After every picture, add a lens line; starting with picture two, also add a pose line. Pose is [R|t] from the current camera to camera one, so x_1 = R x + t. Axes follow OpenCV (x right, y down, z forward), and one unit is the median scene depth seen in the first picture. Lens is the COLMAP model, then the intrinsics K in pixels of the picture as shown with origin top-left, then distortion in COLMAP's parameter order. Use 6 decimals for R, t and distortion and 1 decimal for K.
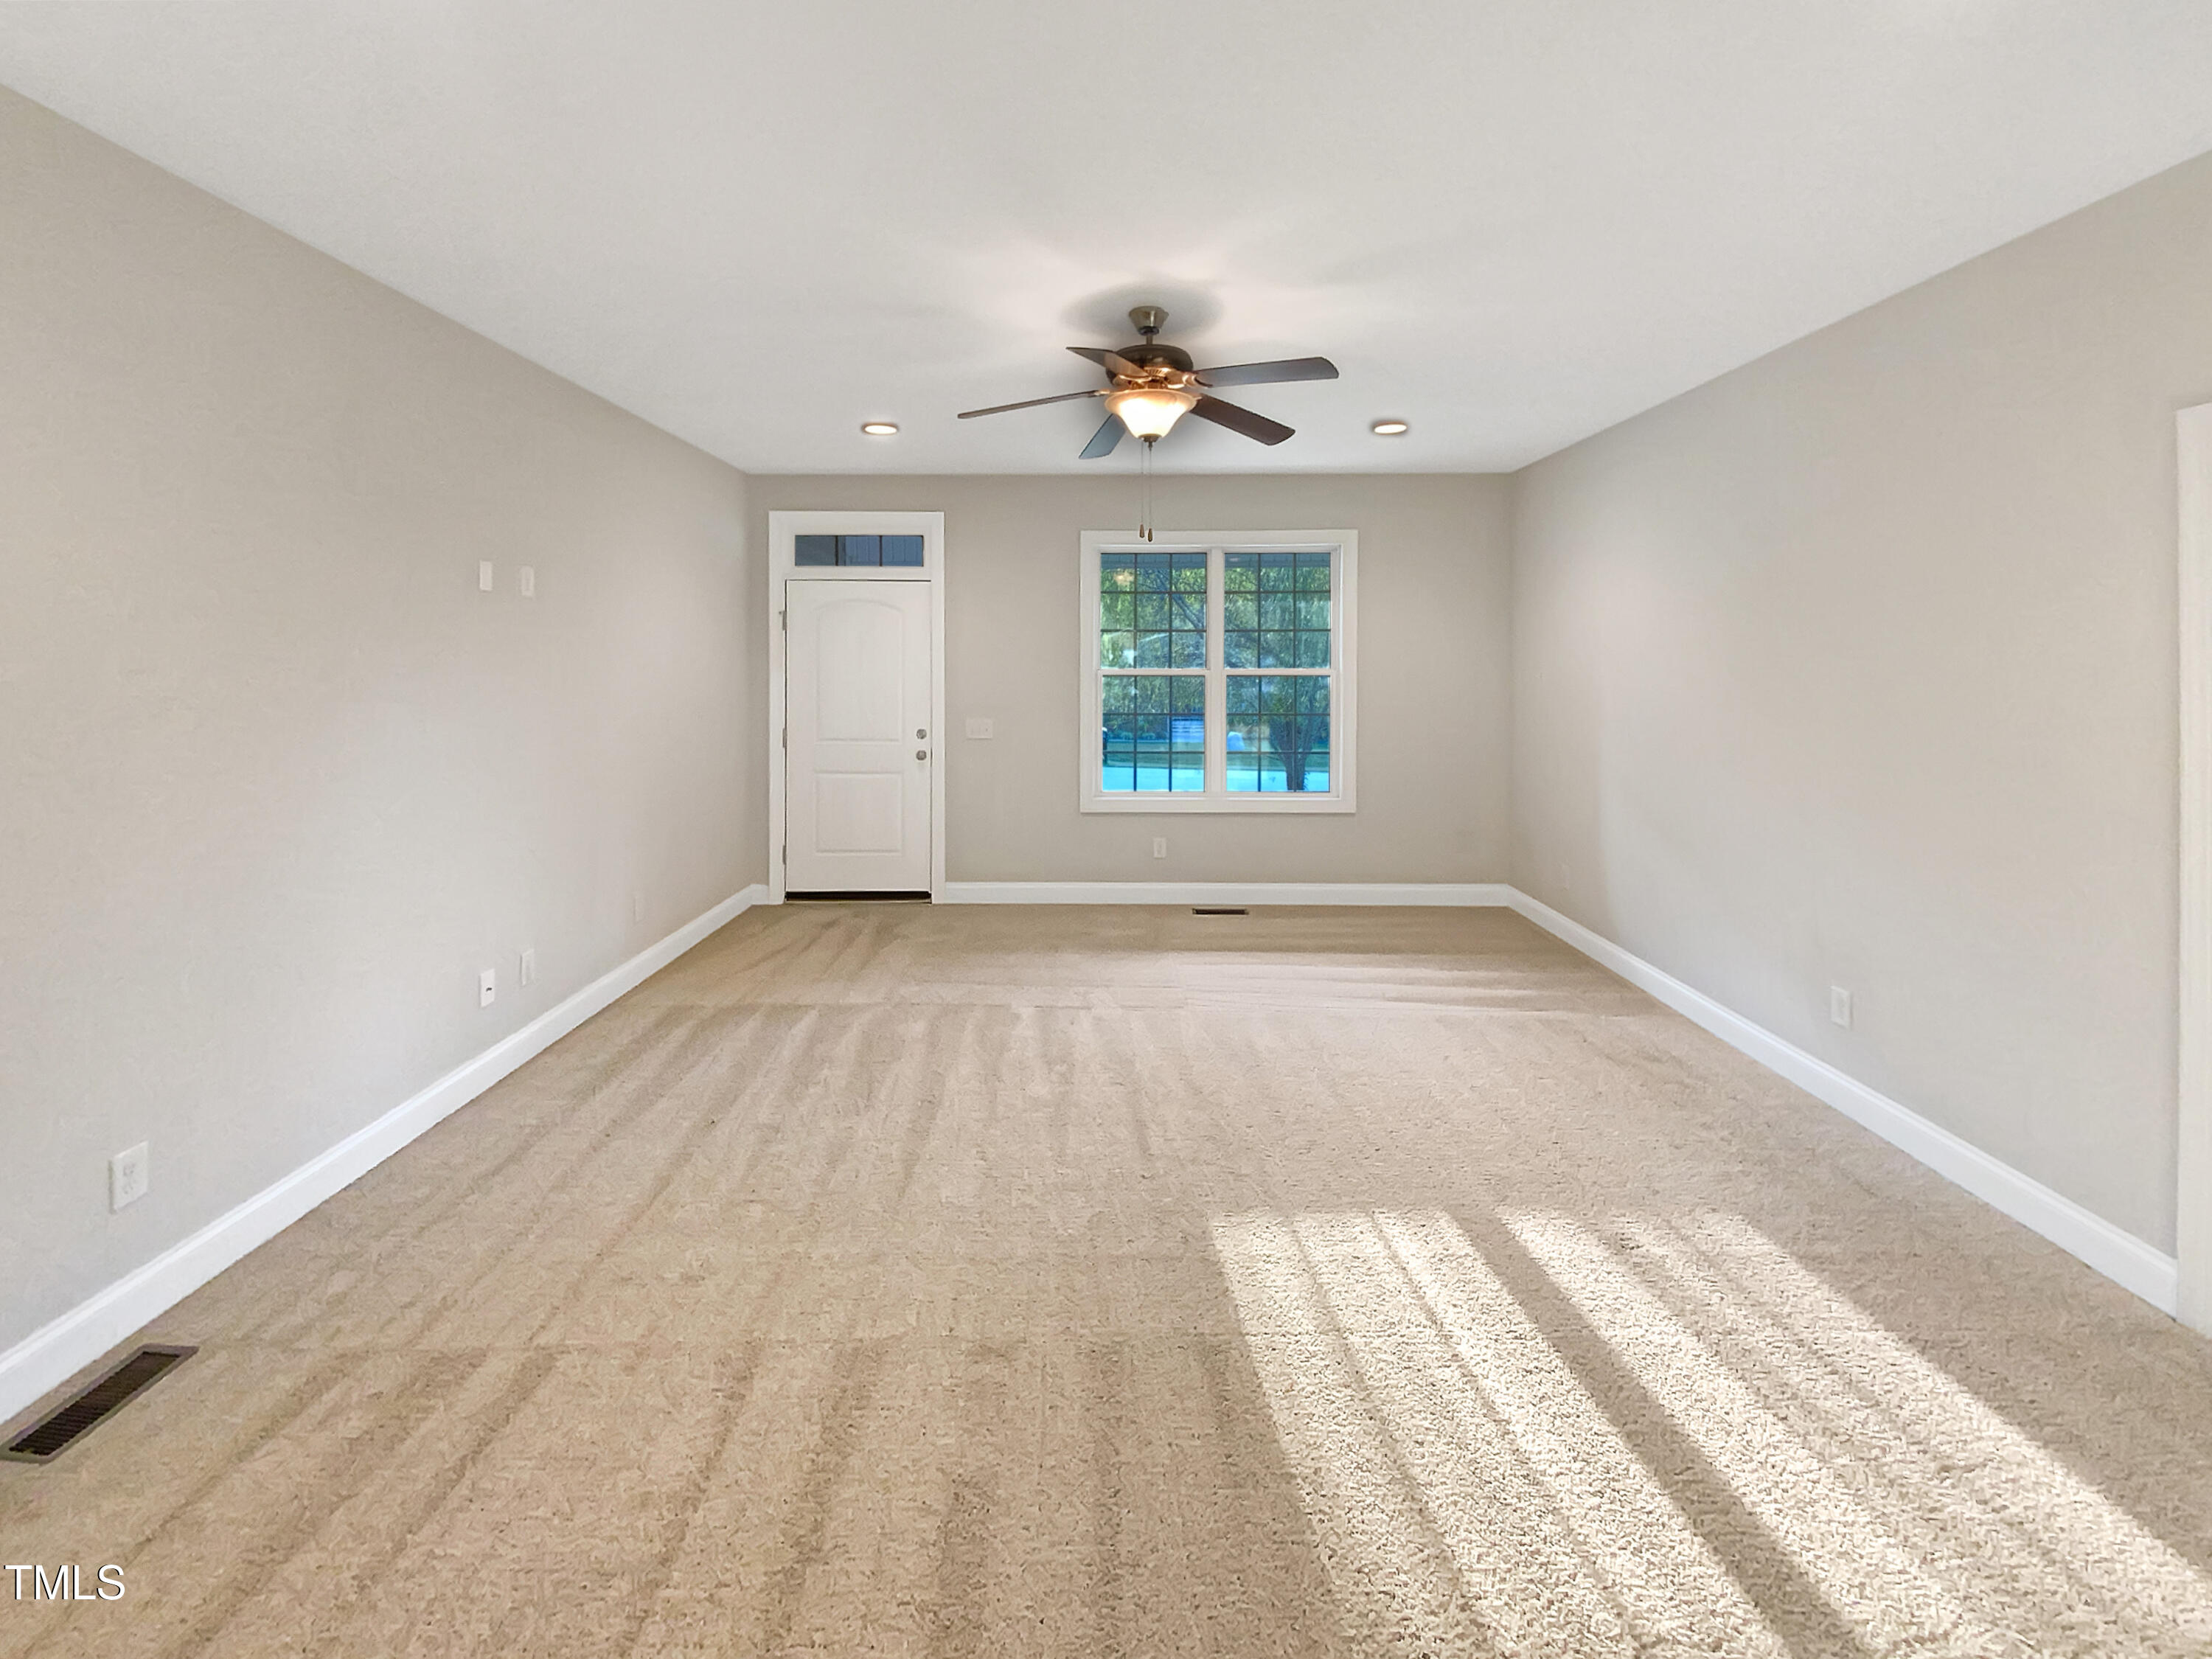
lens RADIAL K [[972.3, 0, 1118.5], [0, 972.3, 823.7], [0, 0, 1]] dist [0.000864, 0.000192]
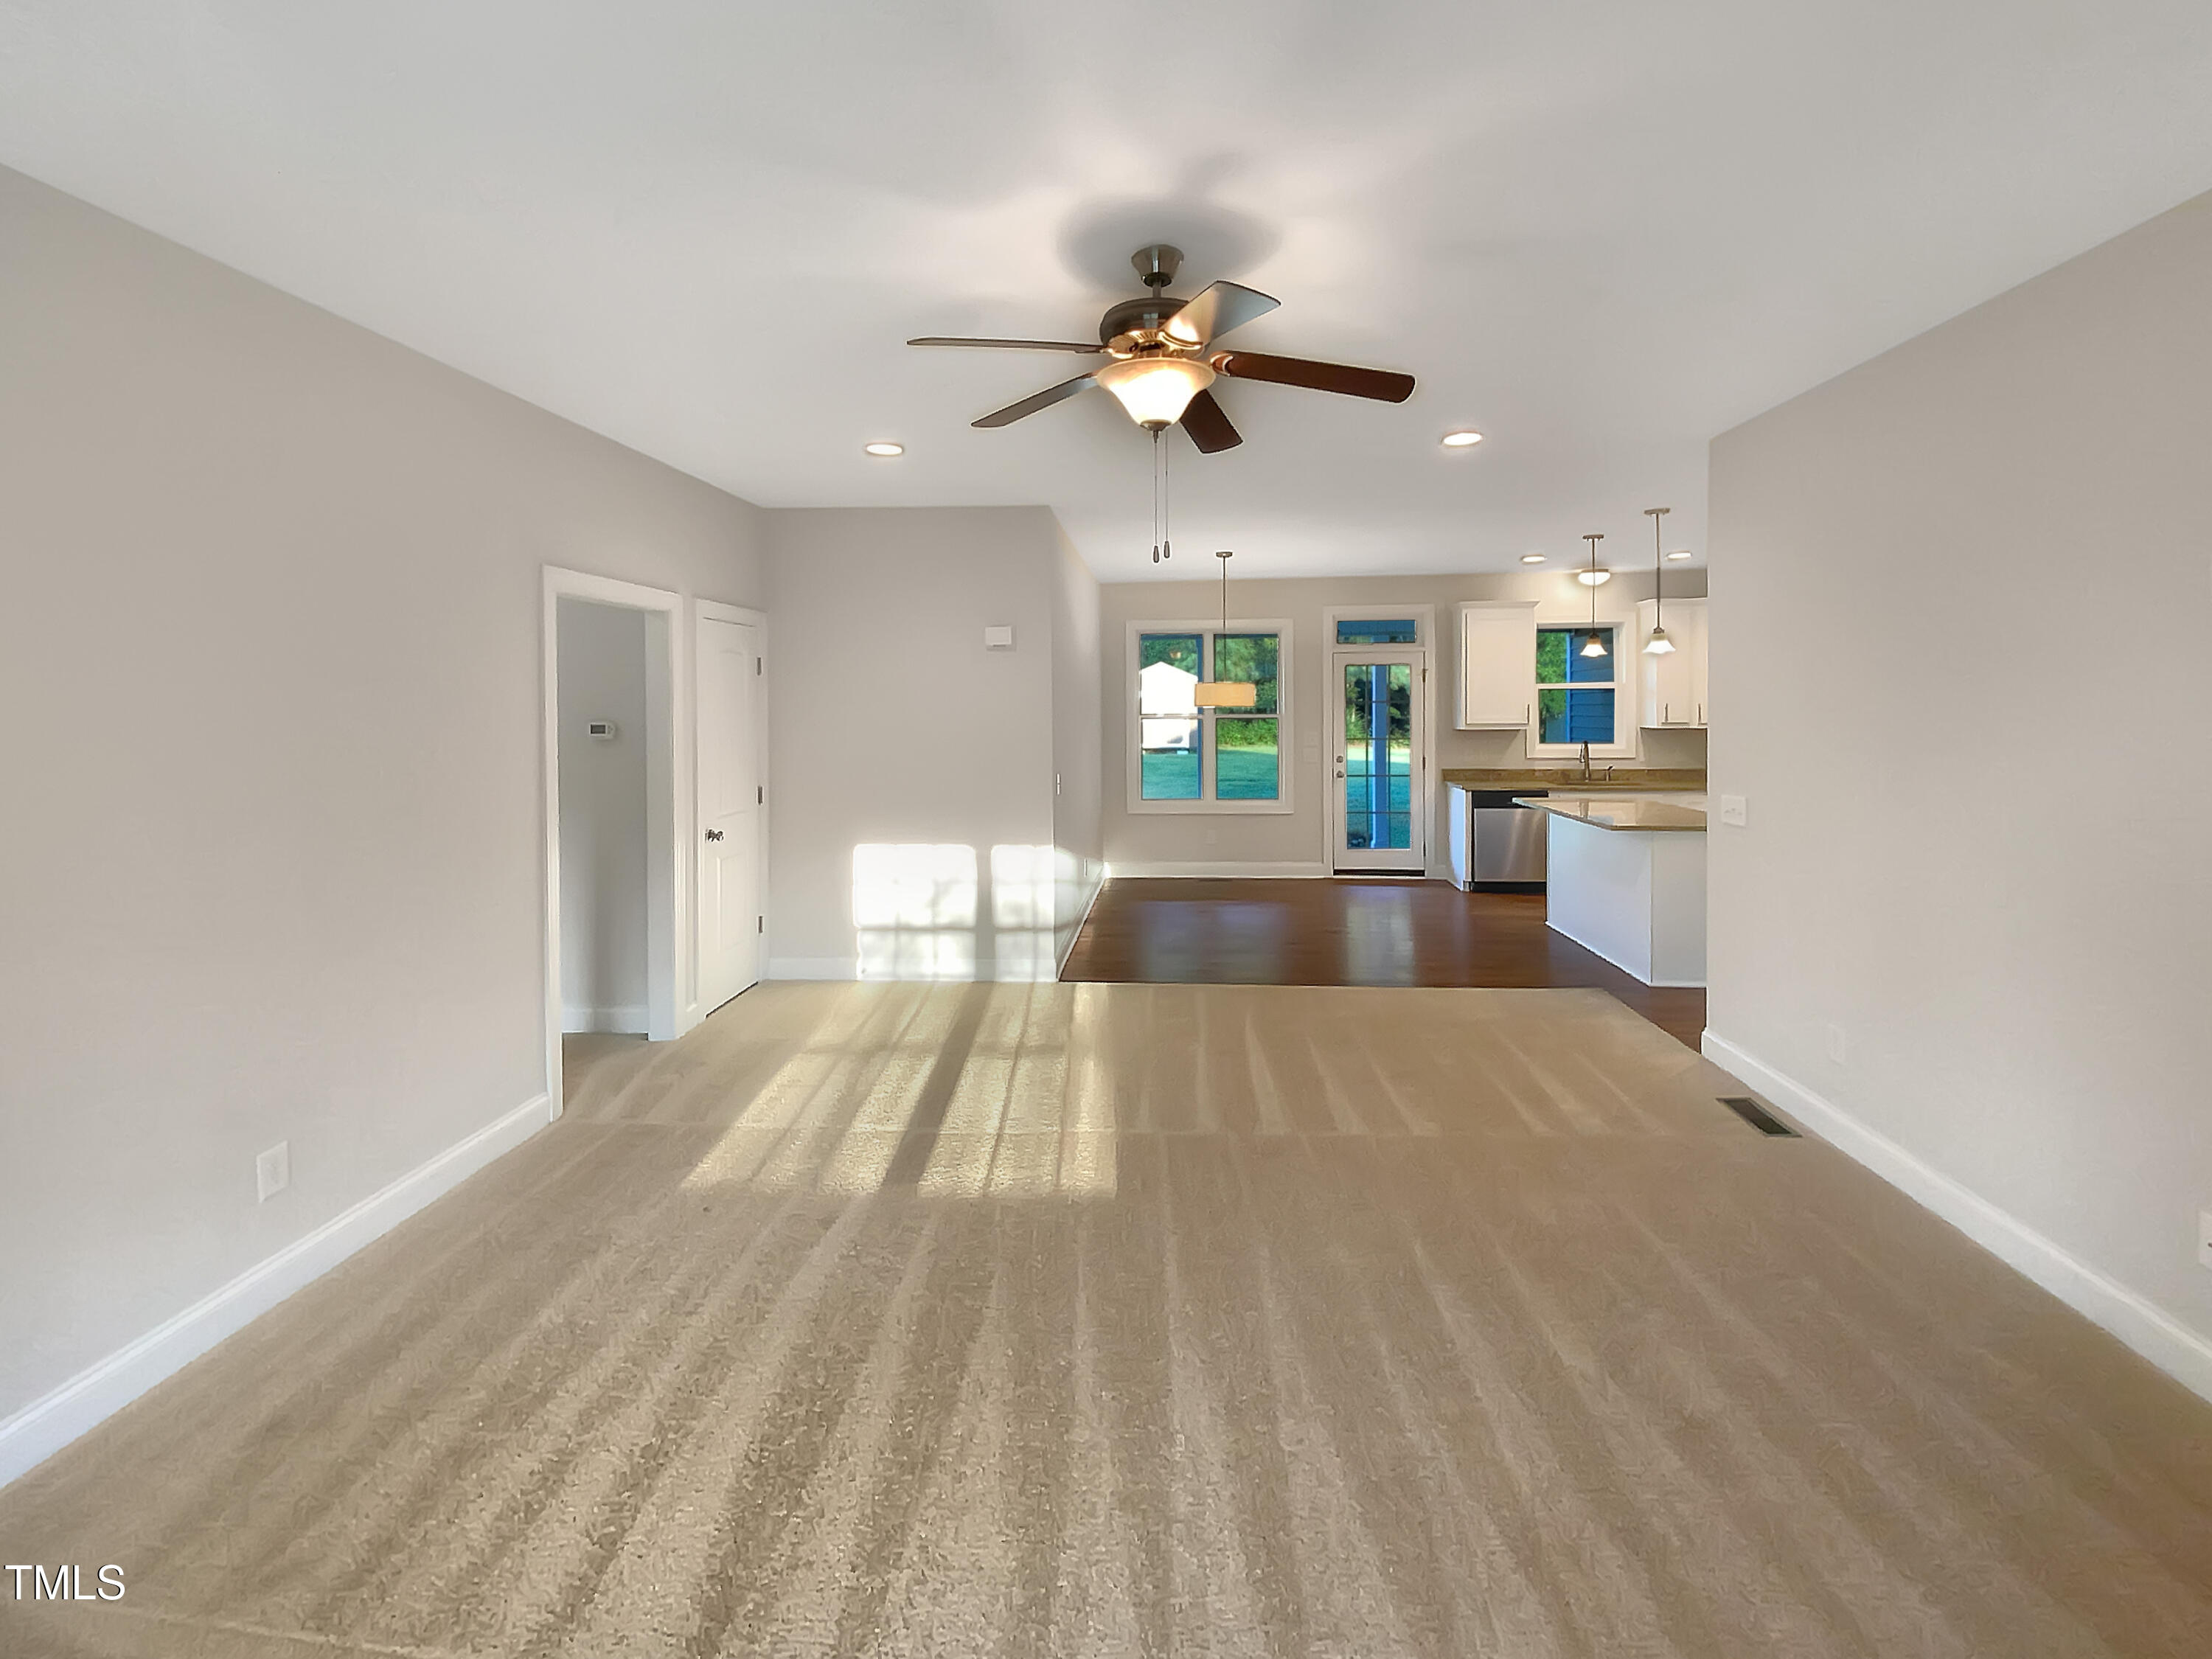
lens RADIAL K [[972.3, 0, 1118.5], [0, 972.3, 823.7], [0, 0, 1]] dist [0.000864, 0.000192]
pose [[-0.997483, -0.005132, 0.070722, 0.023191], [0.016840, 0.951698, 0.306573, -0.381255], [-0.068879, 0.306992, -0.949216, 2.018356]]
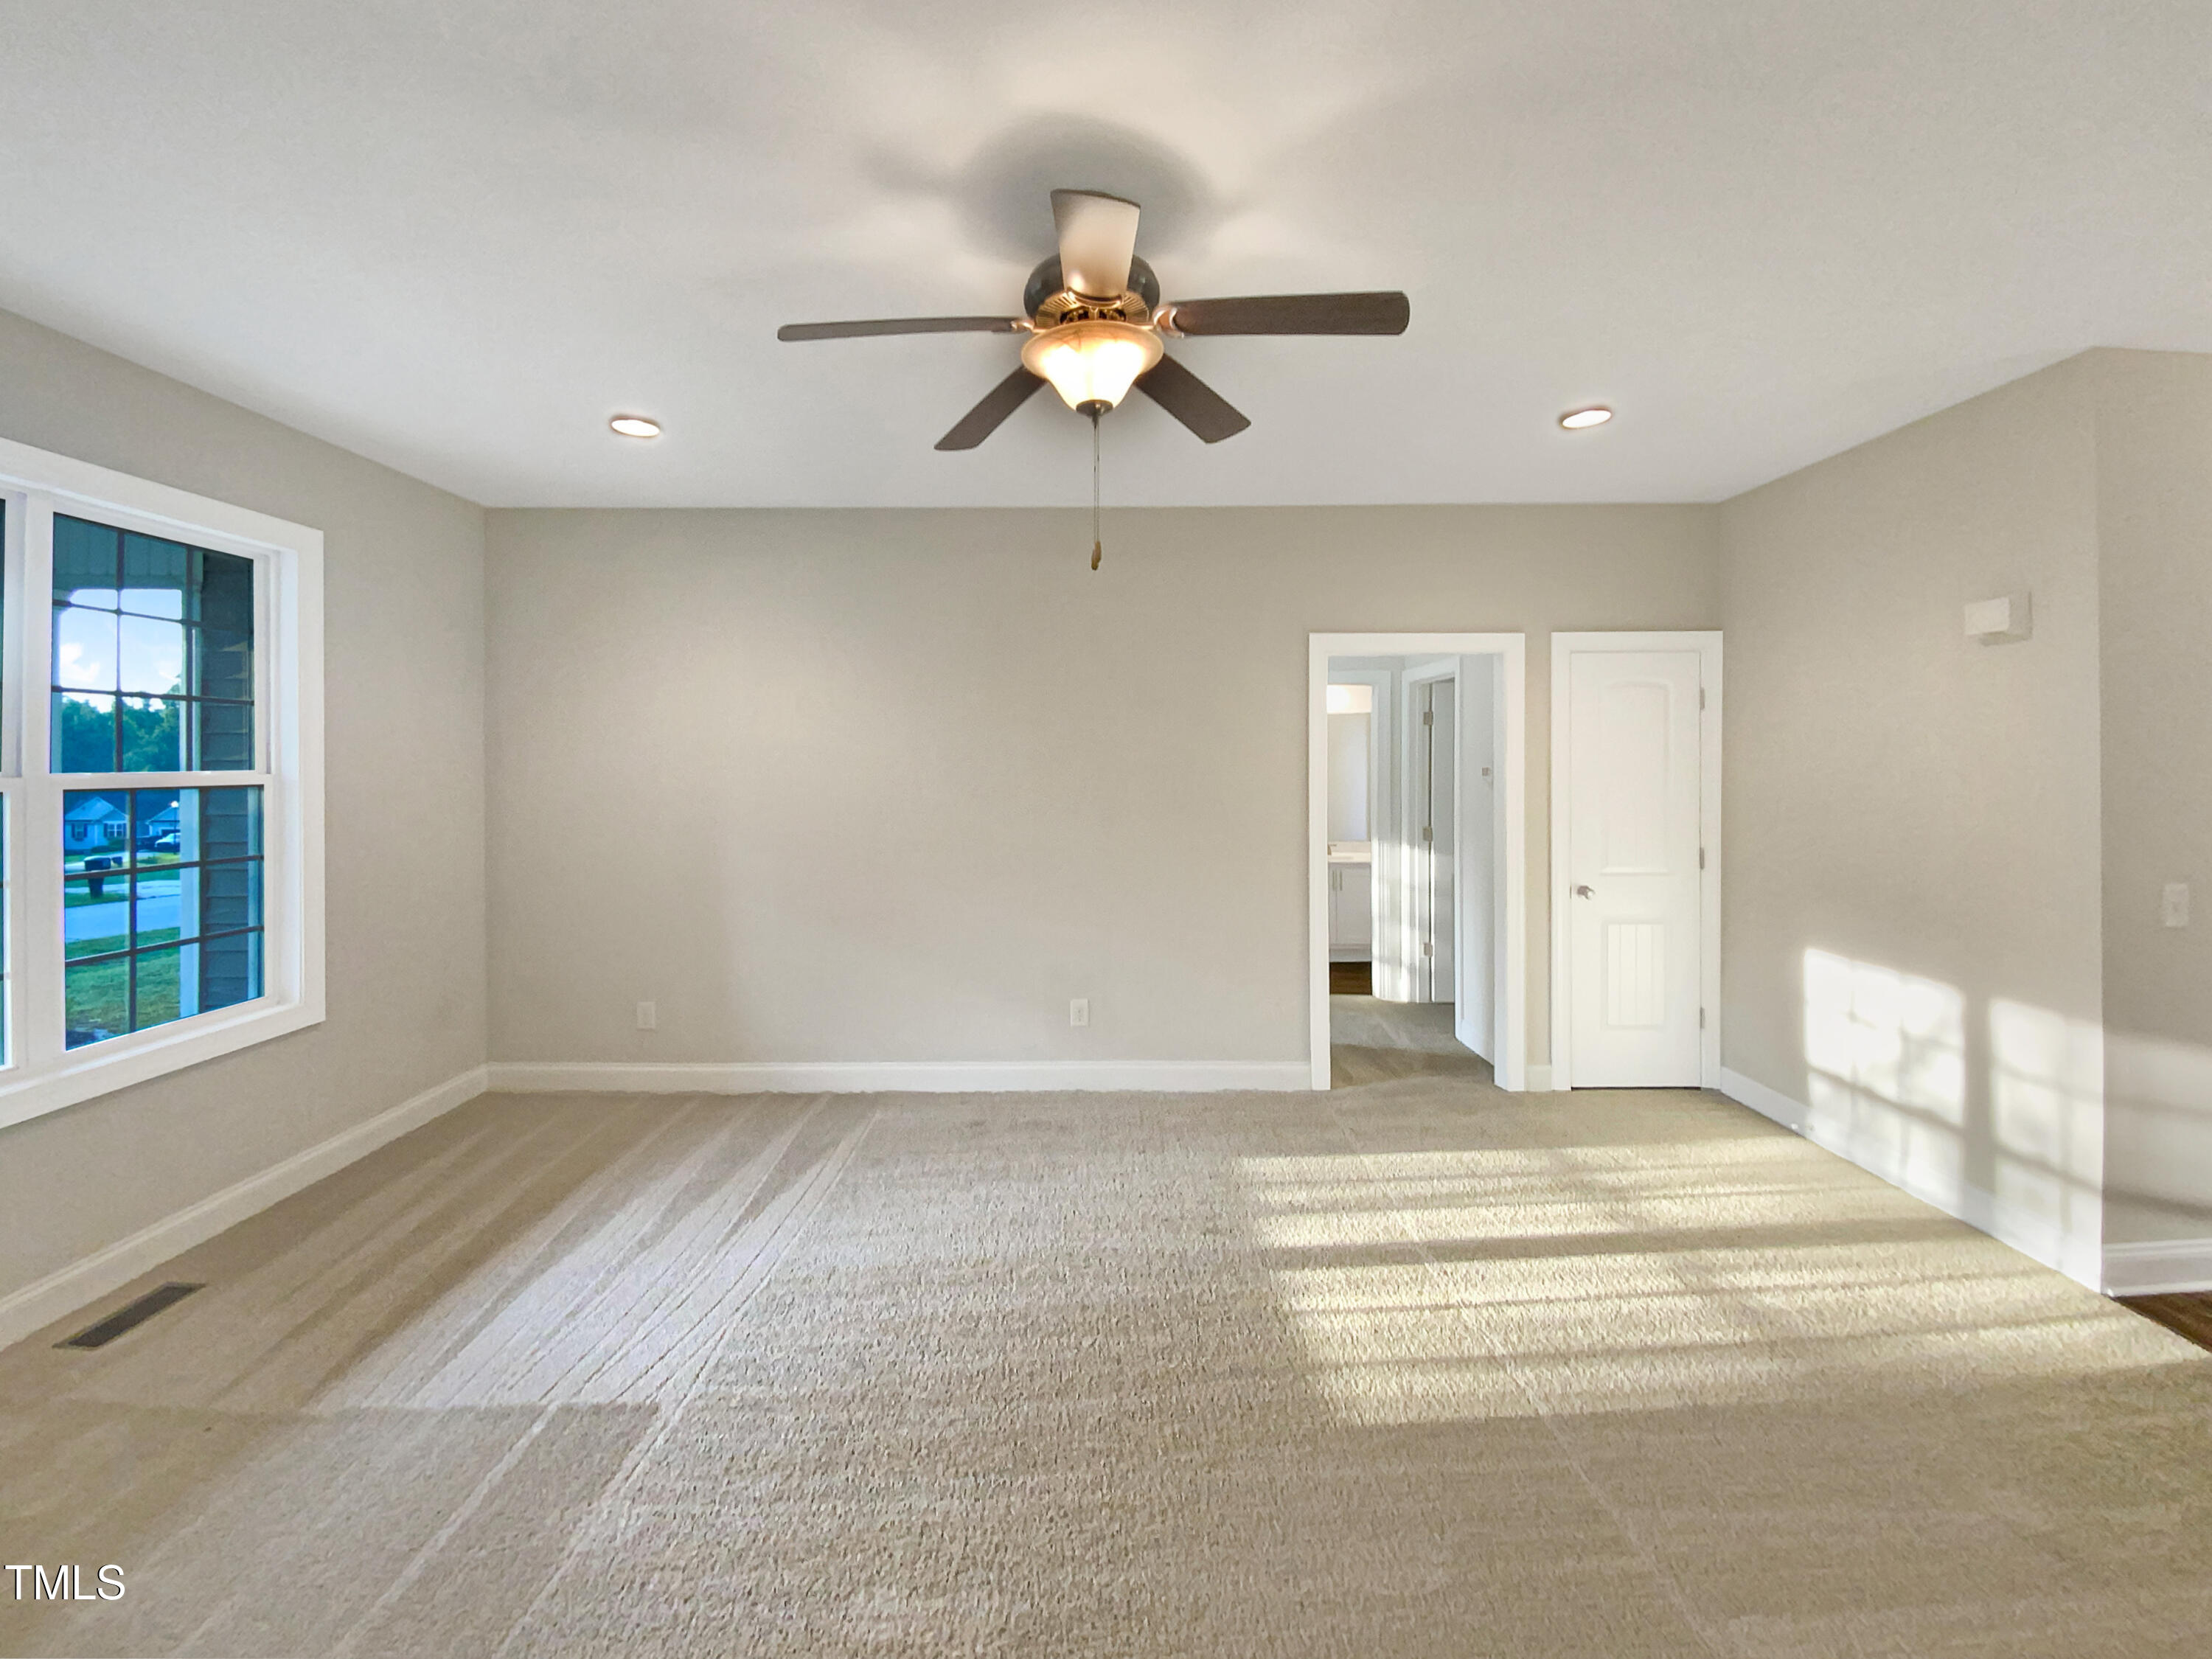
lens RADIAL K [[972.3, 0, 1118.5], [0, 972.3, 823.7], [0, 0, 1]] dist [0.000864, 0.000192]
pose [[-0.008938, -0.067452, 0.997683, -0.709444], [0.166357, 0.983718, 0.067998, -0.186225], [-0.986025, 0.166580, 0.002429, 1.133331]]
